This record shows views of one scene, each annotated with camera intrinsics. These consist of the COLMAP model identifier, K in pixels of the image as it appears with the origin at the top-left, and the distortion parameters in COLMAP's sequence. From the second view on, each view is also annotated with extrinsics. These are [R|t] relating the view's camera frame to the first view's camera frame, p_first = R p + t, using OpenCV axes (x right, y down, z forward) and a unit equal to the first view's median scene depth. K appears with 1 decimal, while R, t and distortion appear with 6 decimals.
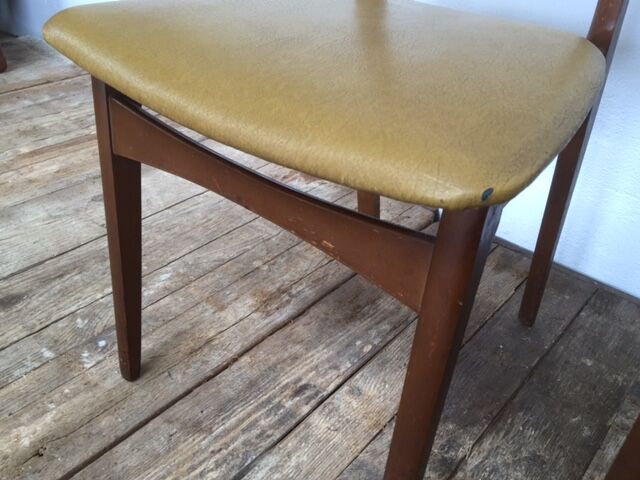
lens RADIAL K [[571.4, 0, 322.4], [0, 571.4, 239.1], [0, 0, 1]] dist [0.079307, -0.133693]
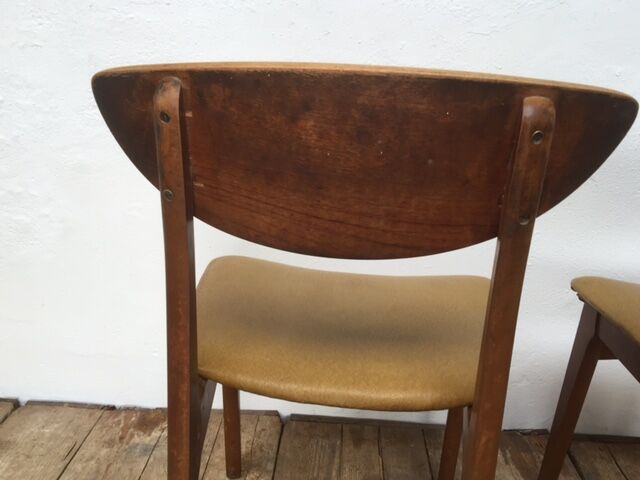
lens RADIAL K [[571.4, 0, 322.5], [0, 571.4, 237.3], [0, 0, 1]] dist [0.079307, -0.133693]
pose [[0.776451, -0.199198, 0.597866, -0.514092], [0.344601, 0.928526, -0.138168, -0.276964], [-0.527611, 0.313306, 0.789598, -0.089738]]
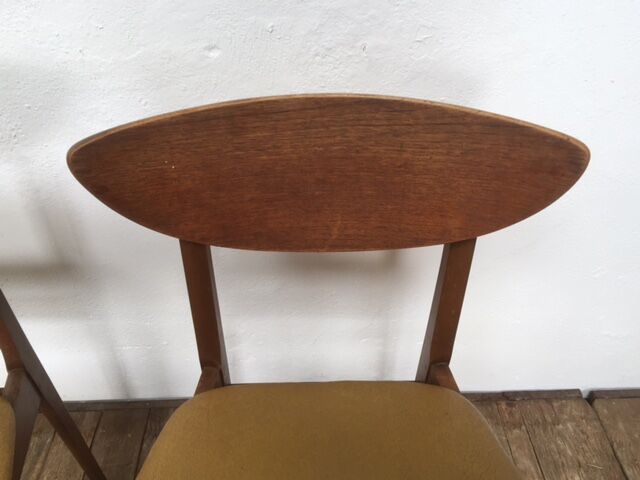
lens RADIAL K [[571.4, 0, 322.9], [0, 571.4, 239.2], [0, 0, 1]] dist [0.079307, -0.133693]
pose [[0.724784, -0.459113, 0.513715, 0.345040], [0.407742, 0.886858, 0.217323, -0.447607], [-0.555368, 0.051951, 0.829980, -0.322751]]
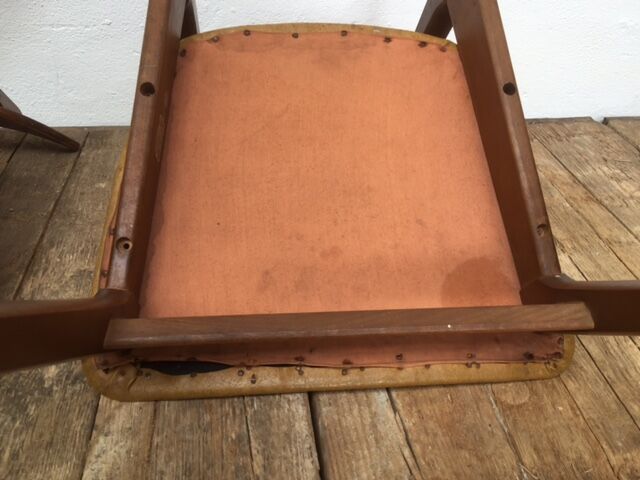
lens RADIAL K [[571.4, 0, 324.0], [0, 571.4, 235.9], [0, 0, 1]] dist [0.079307, -0.133693]
pose [[0.654592, -0.444666, 0.611377, 0.063142], [0.408170, 0.888596, 0.209272, 0.253463], [-0.636323, 0.112558, 0.763167, -0.003709]]
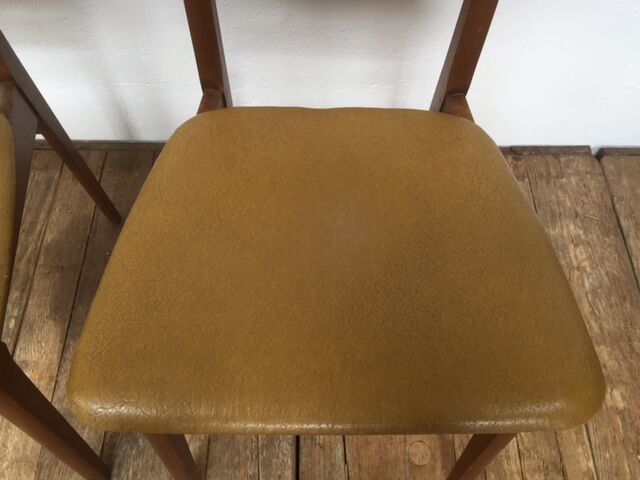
lens RADIAL K [[571.4, 0, 323.0], [0, 571.4, 236.6], [0, 0, 1]] dist [0.079307, -0.133693]
pose [[0.745445, -0.590356, 0.309502, 0.317872], [0.382678, 0.759211, 0.526456, -0.359627], [-0.545774, -0.274005, 0.791866, -0.284021]]
